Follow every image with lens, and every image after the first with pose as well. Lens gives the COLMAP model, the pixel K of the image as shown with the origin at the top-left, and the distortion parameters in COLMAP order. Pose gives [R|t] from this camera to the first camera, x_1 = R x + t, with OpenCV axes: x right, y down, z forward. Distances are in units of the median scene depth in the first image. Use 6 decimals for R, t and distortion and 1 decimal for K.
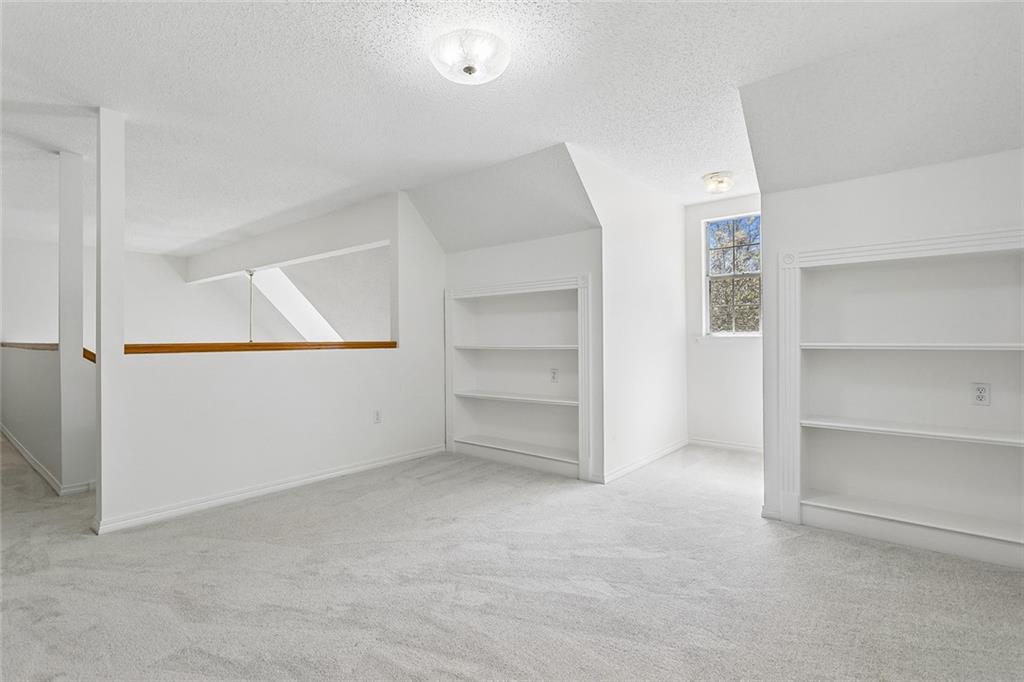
lens RADIAL K [[498.4, 0, 512.2], [0, 498.4, 339.1], [0, 0, 1]] dist [0.001073, 0.000327]
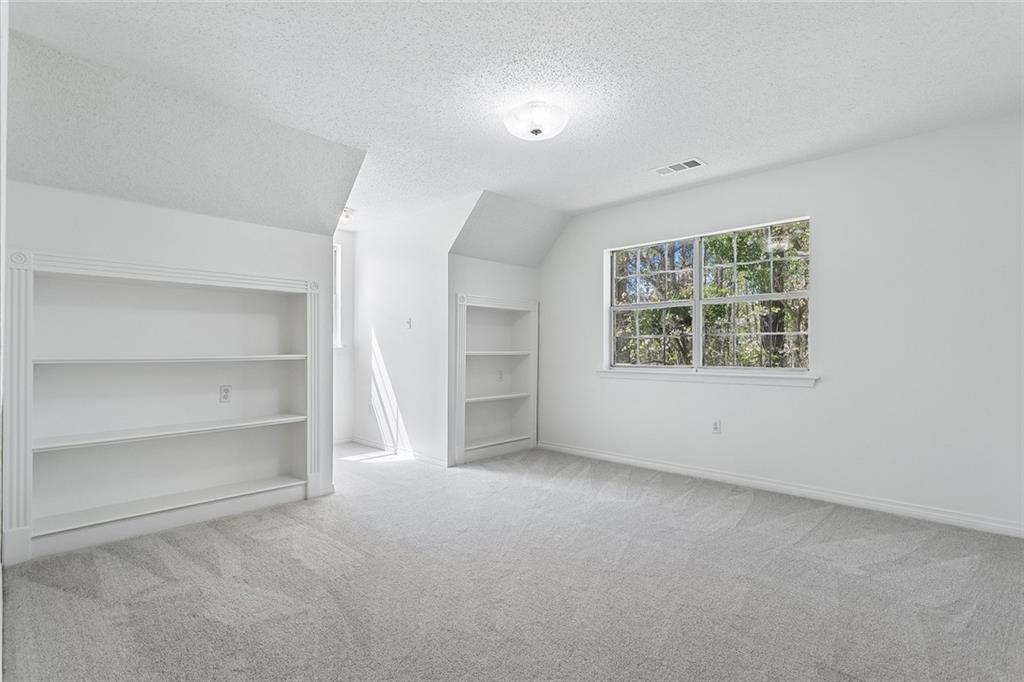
lens RADIAL K [[498.4, 0, 512.2], [0, 498.4, 346.1], [0, 0, 1]] dist [0.001073, 0.000327]
pose [[0.054427, 0.011493, 0.998452, -0.770867], [-0.001053, 0.999934, -0.011452, 0.006074], [-0.998517, -0.000428, 0.054435, 0.566878]]
